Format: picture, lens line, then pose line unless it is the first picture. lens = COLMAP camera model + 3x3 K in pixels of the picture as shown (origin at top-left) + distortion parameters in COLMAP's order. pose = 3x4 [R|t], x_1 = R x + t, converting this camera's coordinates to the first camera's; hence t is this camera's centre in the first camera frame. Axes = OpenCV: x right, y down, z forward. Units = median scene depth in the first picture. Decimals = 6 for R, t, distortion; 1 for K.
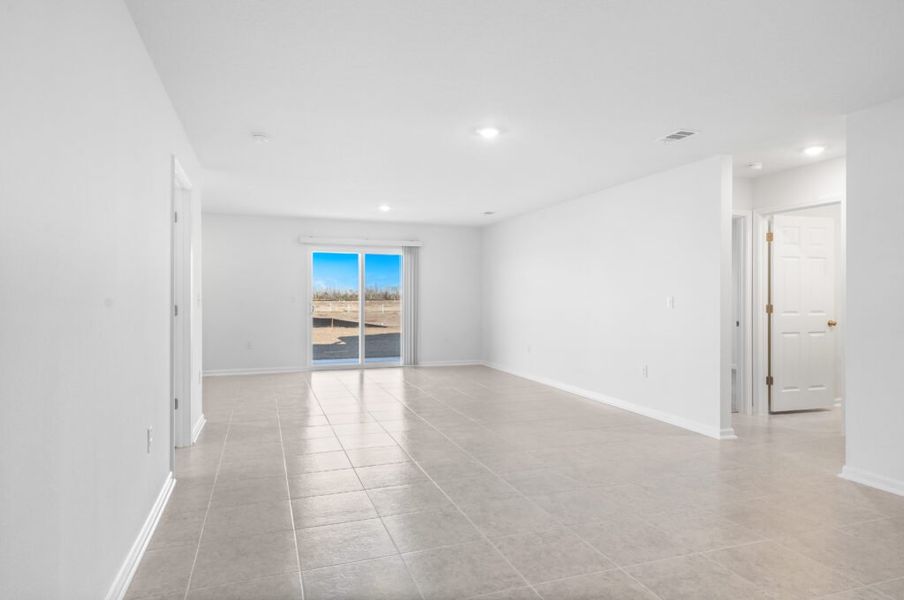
lens RADIAL K [[542.9, 0, 453.9], [0, 542.9, 297.5], [0, 0, 1]] dist [0.009272, -0.001700]
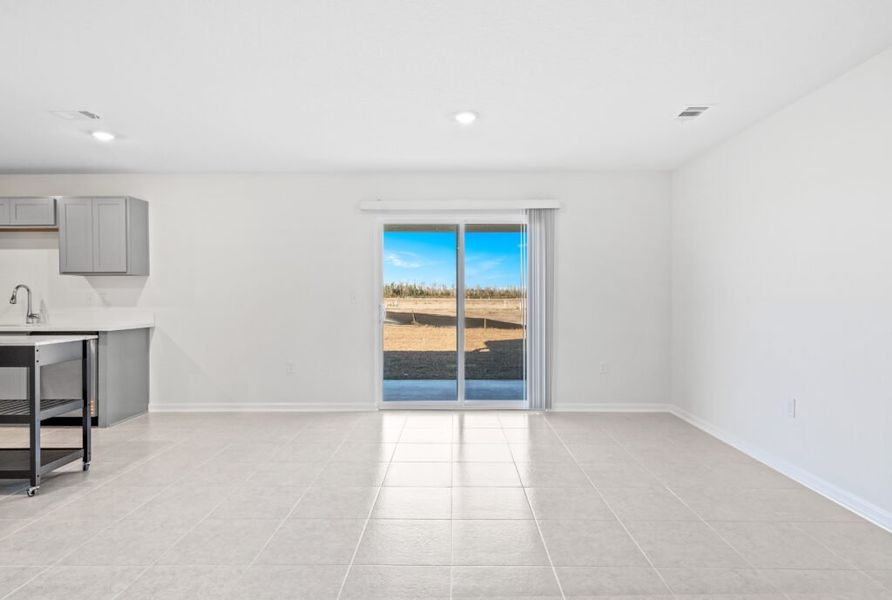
lens RADIAL K [[496.6, 0, 447.4], [0, 496.6, 293.1], [0, 0, 1]] dist [-0.008845, -0.000690]
pose [[0.936227, -0.004939, -0.351362, 0.016317], [0.003587, 0.999983, -0.004496, -0.000052], [0.351378, 0.002949, 0.936229, 0.492947]]
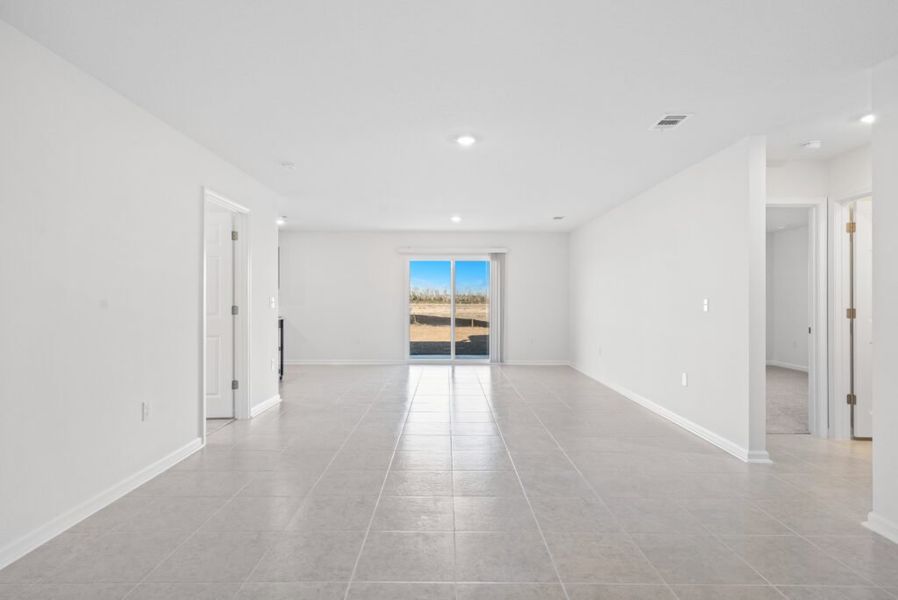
lens RADIAL K [[490.4, 0, 445.9], [0, 490.4, 296.8], [0, 0, 1]] dist [0.003335, 0.001318]
pose [[0.940671, -0.002277, -0.339311, 0.166736], [-0.000549, 0.999966, -0.008232, 0.001319], [0.339319, 0.007930, 0.940638, 0.052455]]
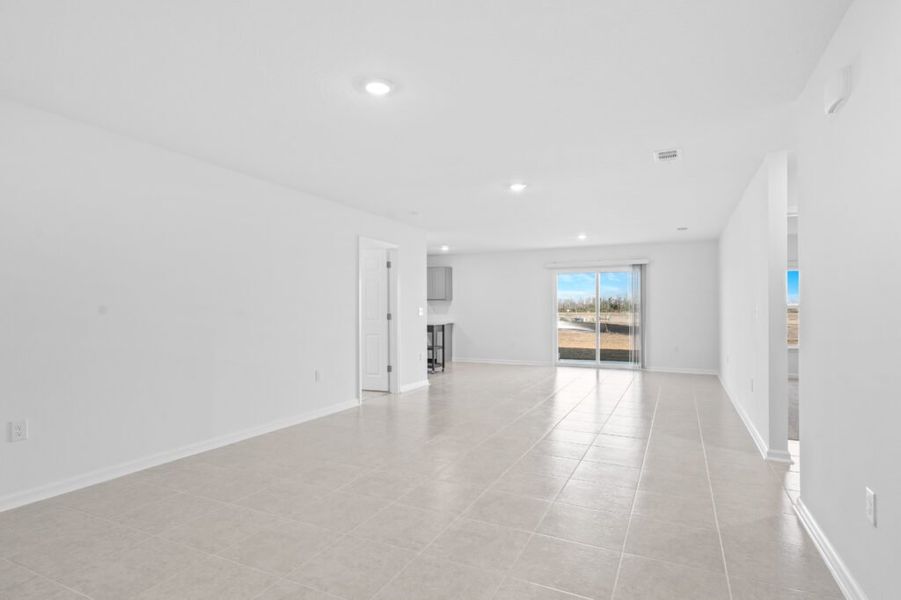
lens RADIAL K [[477.1, 0, 447.0], [0, 477.1, 307.8], [0, 0, 1]] dist [-0.000596, -0.000194]
pose [[0.695735, -0.005720, -0.718276, 0.383061], [0.002082, 0.999980, -0.005947, 0.002477], [0.718295, 0.002642, 0.695733, 0.021497]]
